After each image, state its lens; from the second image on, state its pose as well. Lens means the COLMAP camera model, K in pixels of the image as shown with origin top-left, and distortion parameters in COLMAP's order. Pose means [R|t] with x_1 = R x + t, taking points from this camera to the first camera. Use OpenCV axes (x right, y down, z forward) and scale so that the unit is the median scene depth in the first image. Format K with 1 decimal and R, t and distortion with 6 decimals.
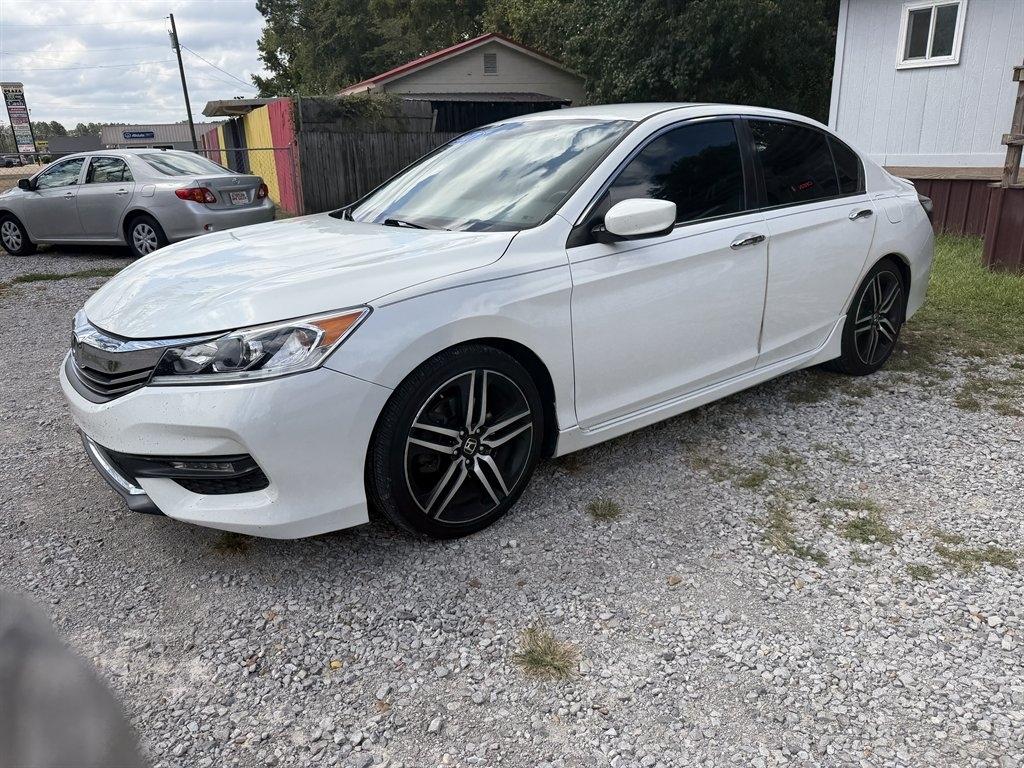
lens RADIAL K [[729.2, 0, 513.6], [0, 729.2, 384.7], [0, 0, 1]] dist [0.024451, -0.031213]
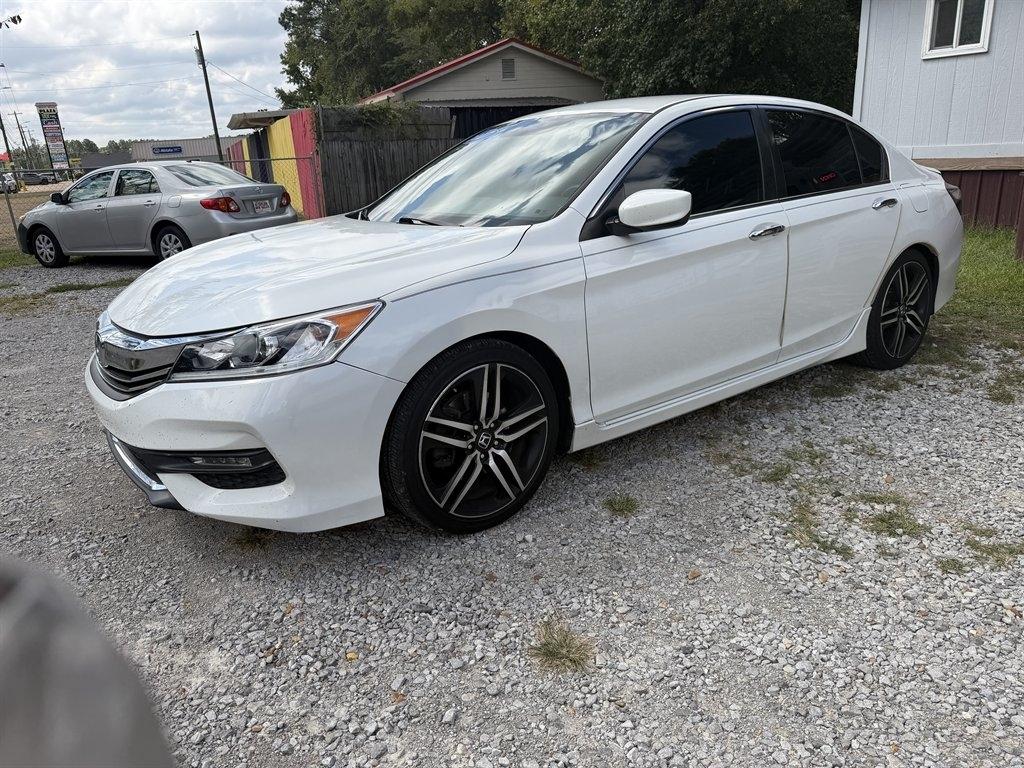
lens RADIAL K [[729.2, 0, 502.1], [0, 729.2, 384.4], [0, 0, 1]] dist [0.024451, -0.031213]
pose [[0.998850, -0.012164, -0.046376, 0.010667], [0.011828, 0.999902, -0.007505, 0.015379], [0.046463, 0.006948, 0.998896, 0.004520]]
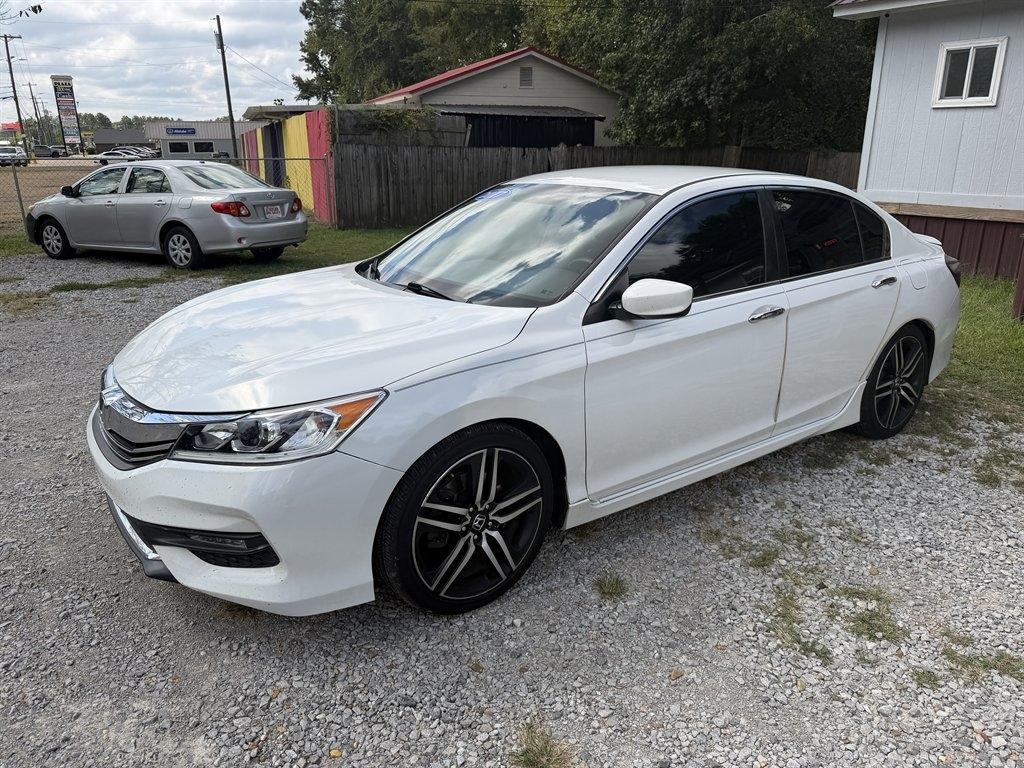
lens RADIAL K [[729.2, 0, 513.4], [0, 729.2, 374.8], [0, 0, 1]] dist [0.024451, -0.031213]
pose [[0.998600, 0.041177, -0.033194, 0.012789], [-0.041825, 0.998943, -0.019083, -0.102100], [0.032373, 0.020445, 0.999267, -0.015134]]
